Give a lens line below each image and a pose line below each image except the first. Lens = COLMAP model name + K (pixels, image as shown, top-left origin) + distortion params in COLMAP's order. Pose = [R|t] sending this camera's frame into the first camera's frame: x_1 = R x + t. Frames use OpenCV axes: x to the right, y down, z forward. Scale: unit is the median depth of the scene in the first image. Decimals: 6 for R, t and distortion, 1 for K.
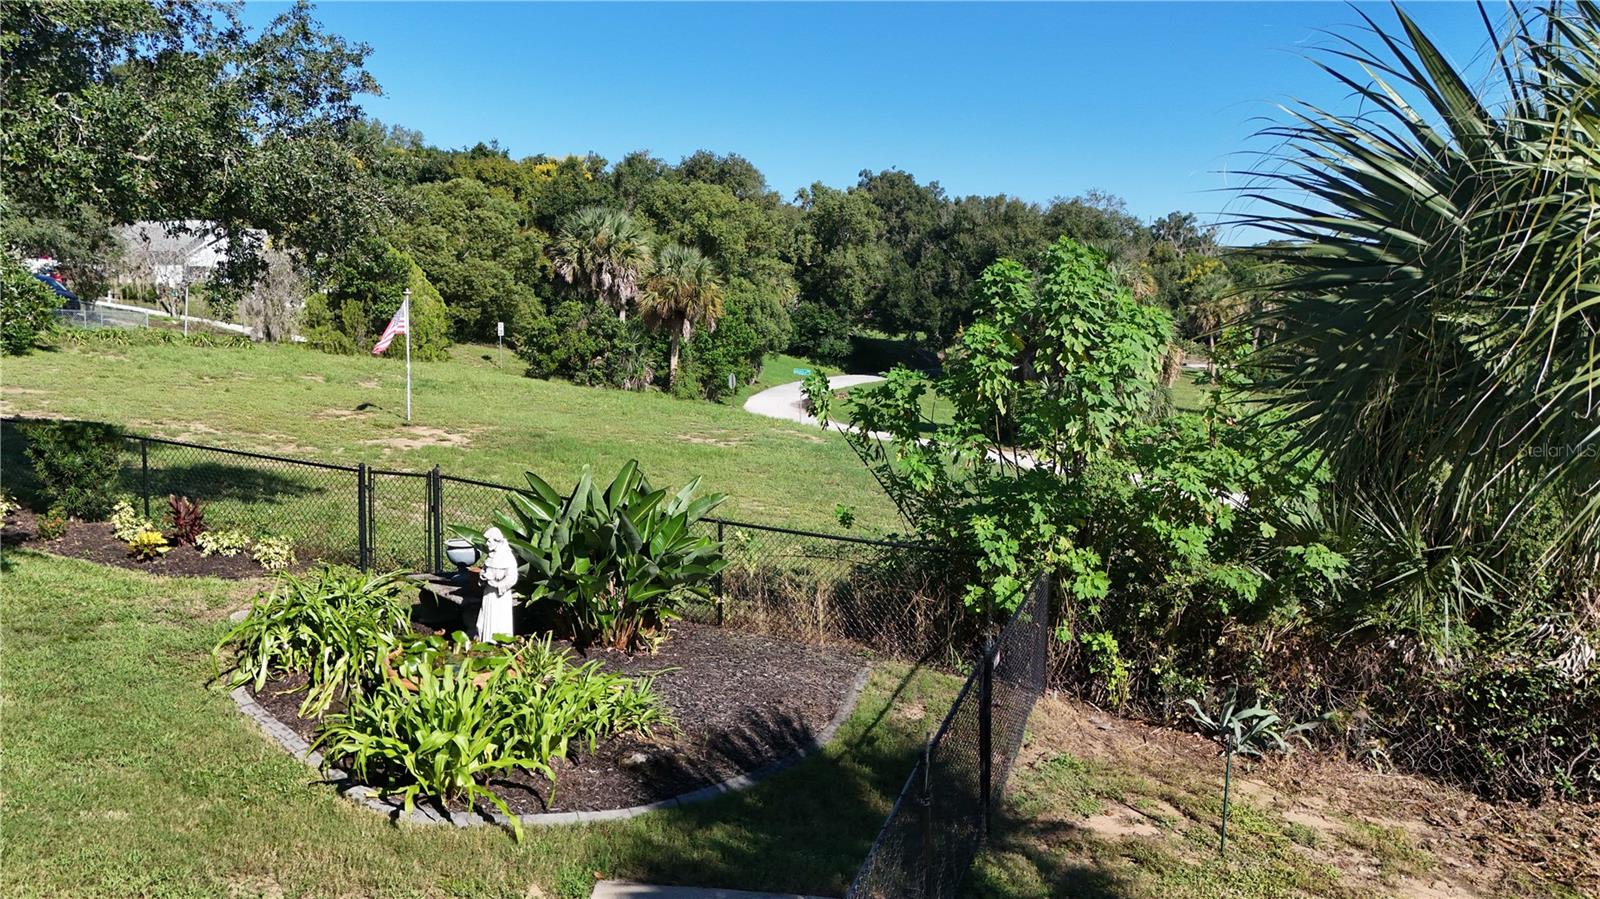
lens RADIAL K [[1180.7, 0, 800.0], [0, 1180.7, 449.5], [0, 0, 1]] dist [0.064119, -0.102481]
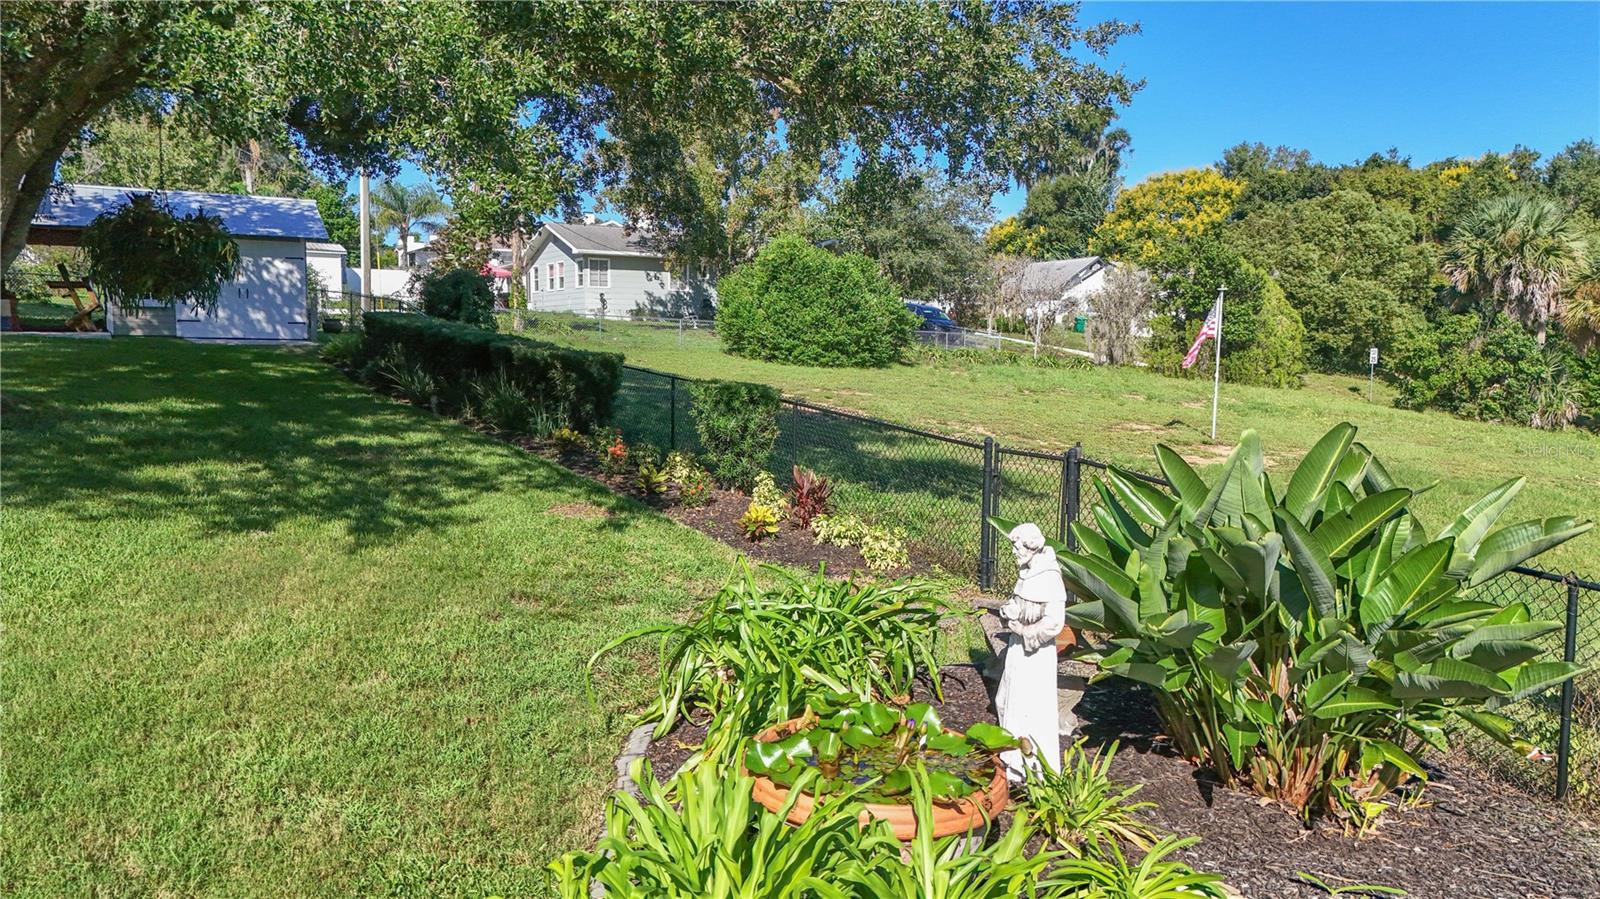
lens RADIAL K [[1150.8, 0, 800.0], [0, 1150.8, 449.5], [0, 0, 1]] dist [0.056791, -0.059182]
pose [[0.745041, 0.053777, -0.664848, 0.002313], [-0.081083, 0.996655, -0.010247, 0.010123], [0.662072, 0.061543, 0.746909, 0.118307]]
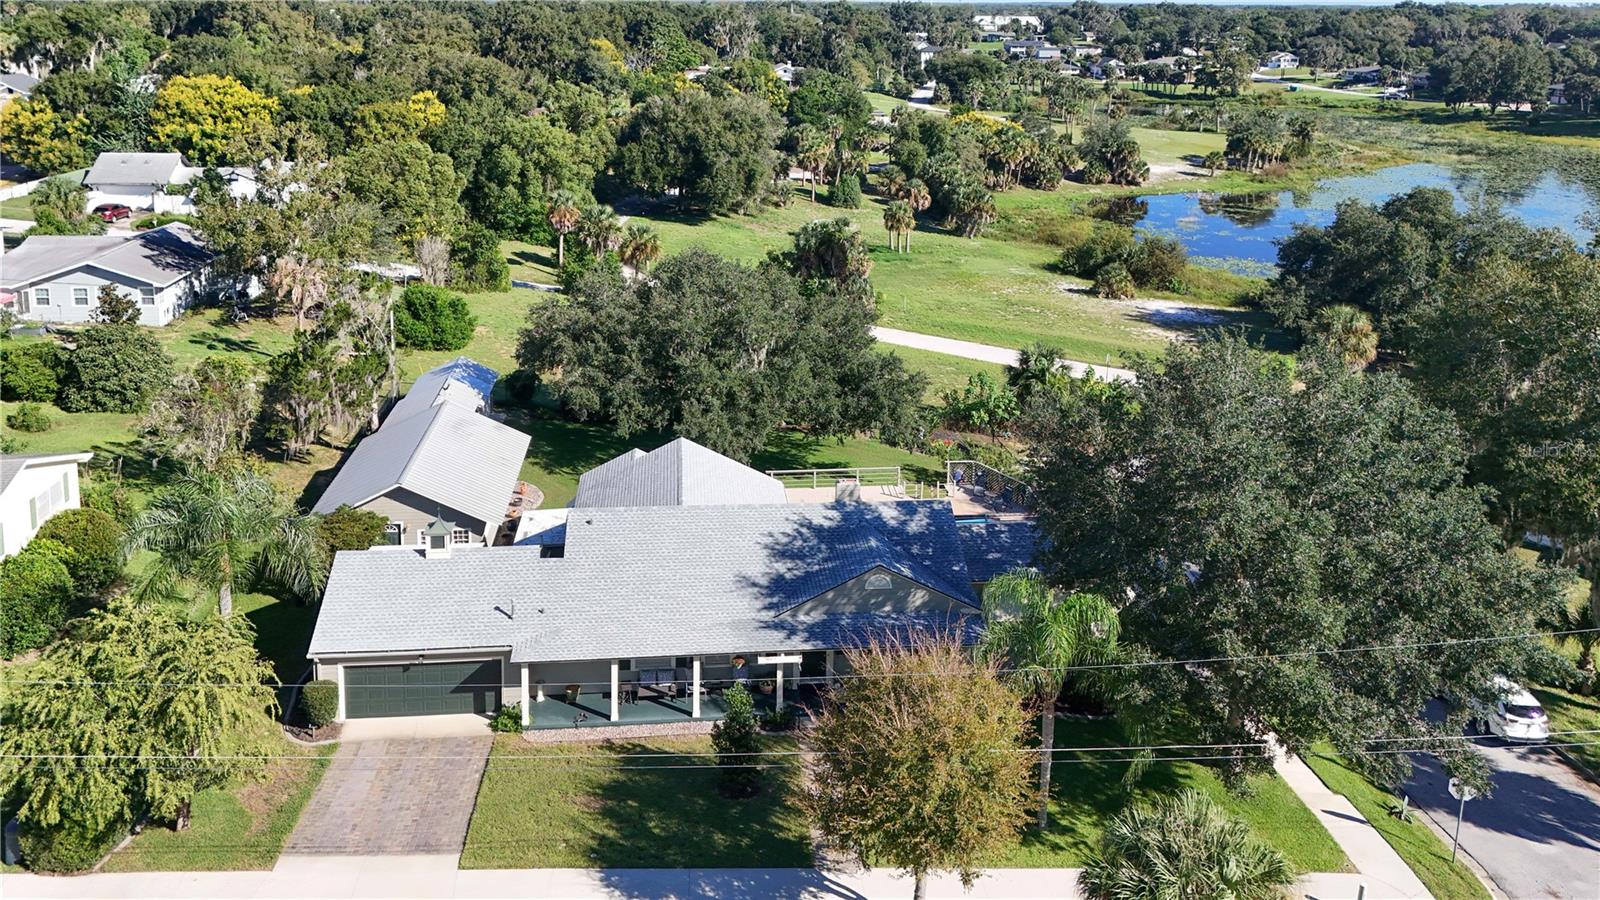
lens RADIAL K [[1220.0, 0, 805.9], [0, 1220.0, 243.3], [0, 0, 1]] dist [0.044002, -0.045894]
pose [[0.910012, -0.072337, 0.408223, -0.842981], [0.041266, 0.995575, 0.084426, -0.367058], [-0.412524, -0.059983, 0.908970, -1.185676]]
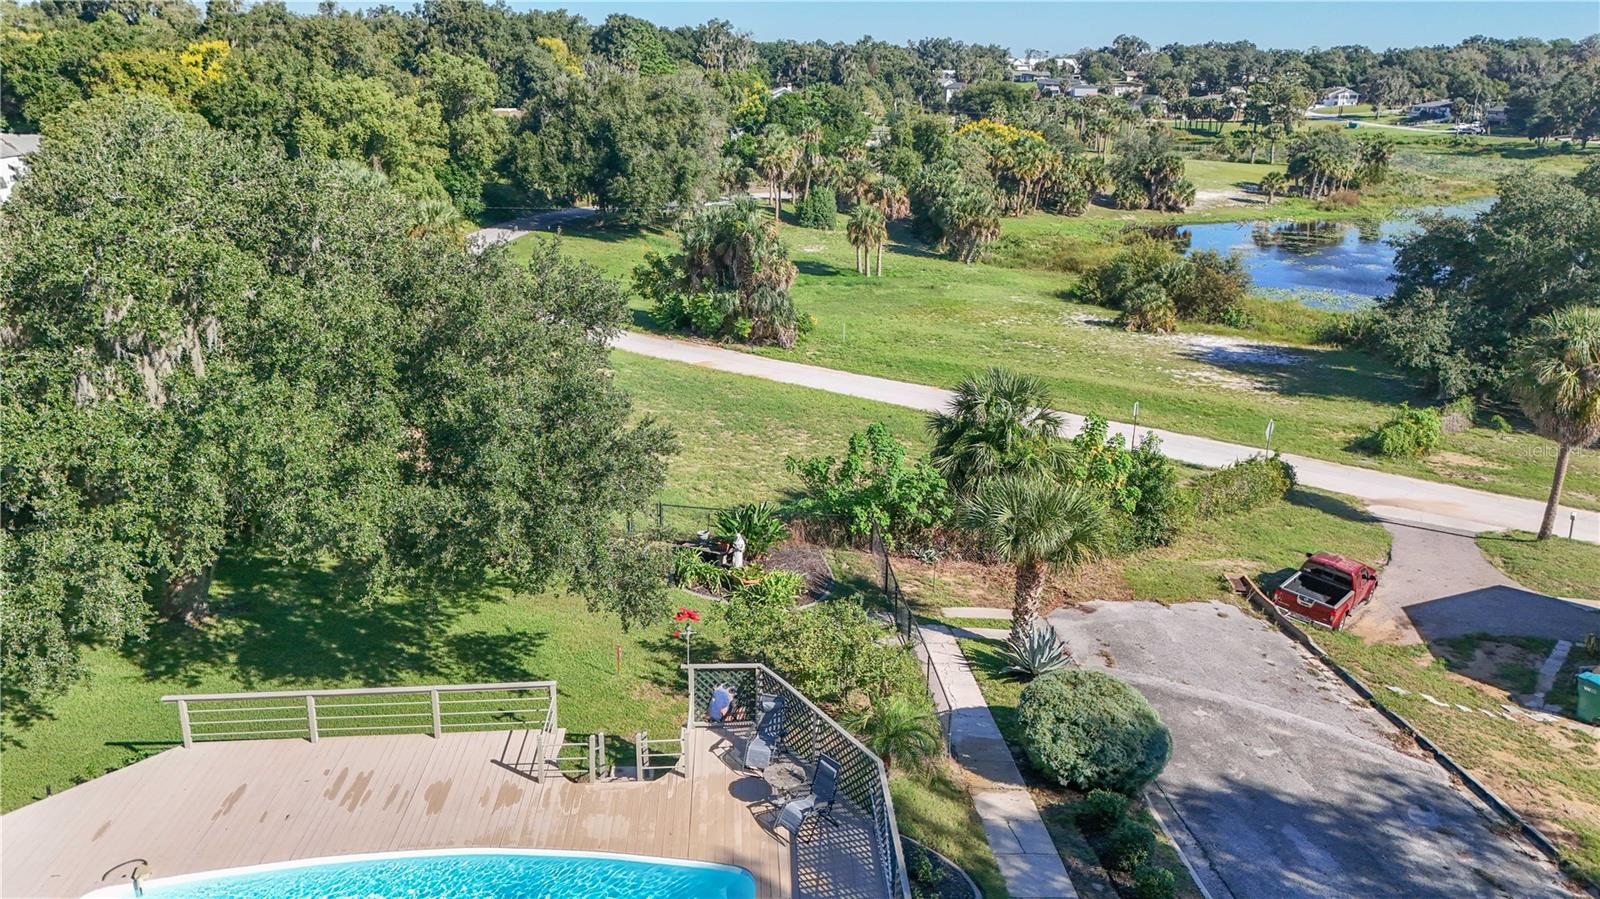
lens RADIAL K [[1174.2, 0, 800.0], [0, 1174.2, 449.5], [0, 0, 1]] dist [0.039034, -0.038019]
pose [[0.924813, -0.111484, 0.363721, -0.287845], [0.037780, 0.978285, 0.203792, -0.190357], [-0.378542, -0.174729, 0.908942, -0.472655]]
